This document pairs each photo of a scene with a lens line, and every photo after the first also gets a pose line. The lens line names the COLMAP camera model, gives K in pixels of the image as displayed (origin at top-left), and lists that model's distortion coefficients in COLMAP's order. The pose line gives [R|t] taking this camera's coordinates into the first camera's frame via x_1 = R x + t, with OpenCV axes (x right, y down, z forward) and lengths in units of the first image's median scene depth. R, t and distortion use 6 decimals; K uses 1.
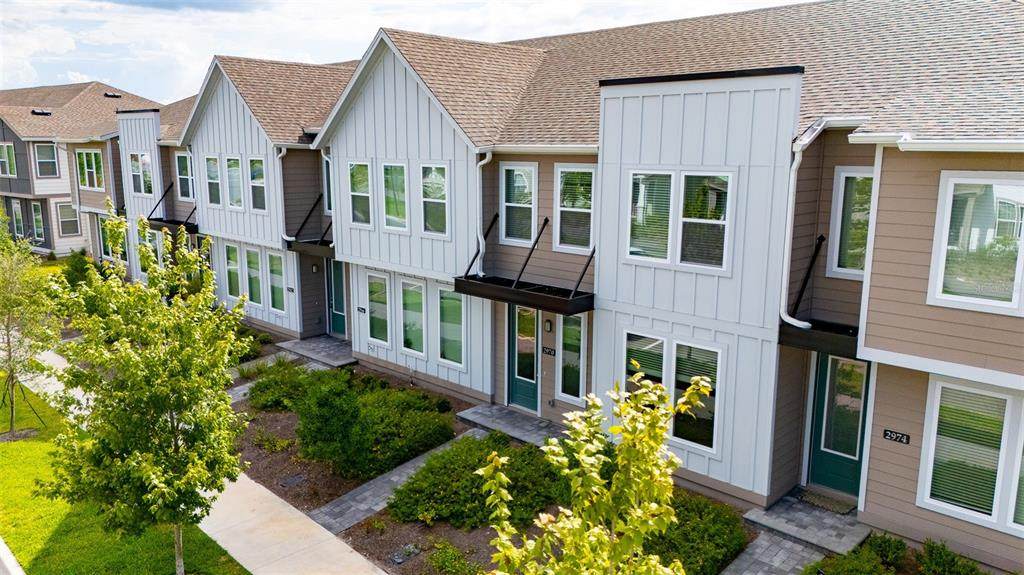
lens RADIAL K [[745.1, 0, 512.0], [0, 745.1, 287.5], [0, 0, 1]] dist [0.033528, 0.000719]
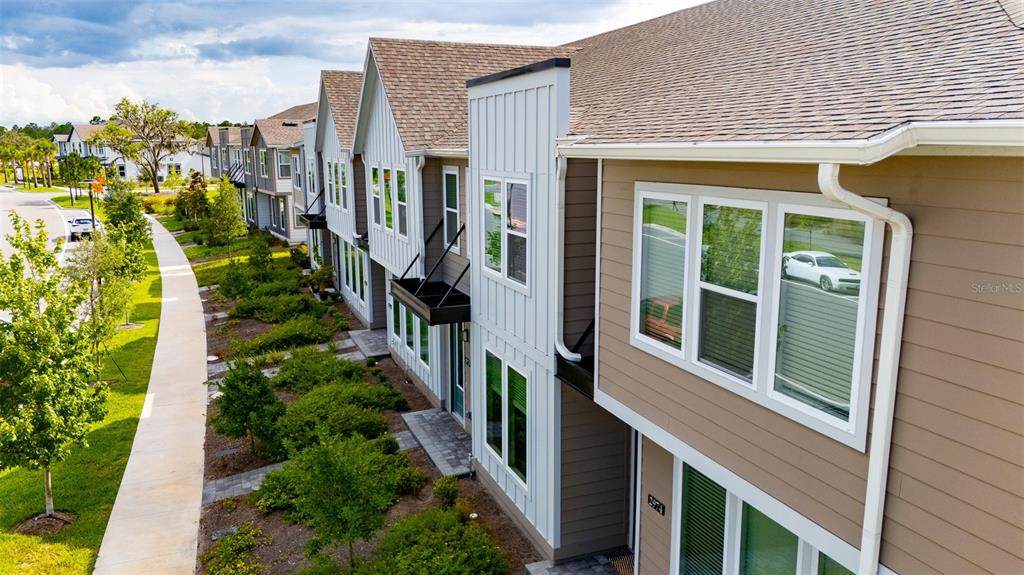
lens RADIAL K [[745.1, 0, 512.0], [0, 745.1, 287.5], [0, 0, 1]] dist [0.033528, 0.000719]
pose [[0.916526, 0.069816, -0.393834, 0.478439], [-0.071644, 0.997379, 0.010079, -0.024739], [0.393505, 0.018978, 0.919126, 0.132080]]
